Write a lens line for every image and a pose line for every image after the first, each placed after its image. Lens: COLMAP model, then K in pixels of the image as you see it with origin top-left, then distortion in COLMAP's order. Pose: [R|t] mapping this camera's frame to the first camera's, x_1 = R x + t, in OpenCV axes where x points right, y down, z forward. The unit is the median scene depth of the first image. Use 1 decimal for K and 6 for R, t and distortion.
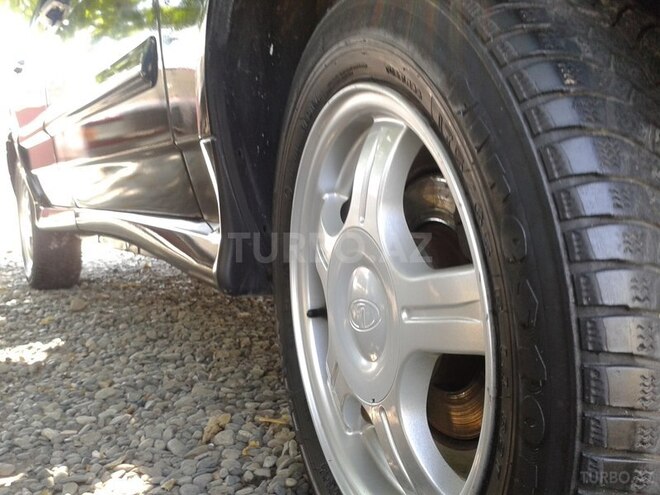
lens RADIAL K [[630.8, 0, 330.0], [0, 630.8, 247.5], [0, 0, 1]] dist [0.229167, -0.491458]
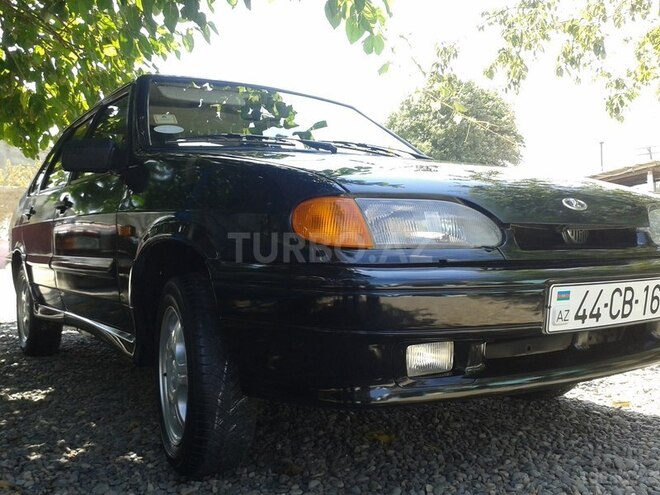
lens RADIAL K [[630.8, 0, 330.0], [0, 630.8, 247.5], [0, 0, 1]] dist [0.229167, -0.491458]
pose [[0.998195, 0.031074, 0.051396, 0.216093], [-0.025715, 0.994468, -0.101840, -0.070806], [-0.054276, 0.100334, 0.993472, -0.770659]]
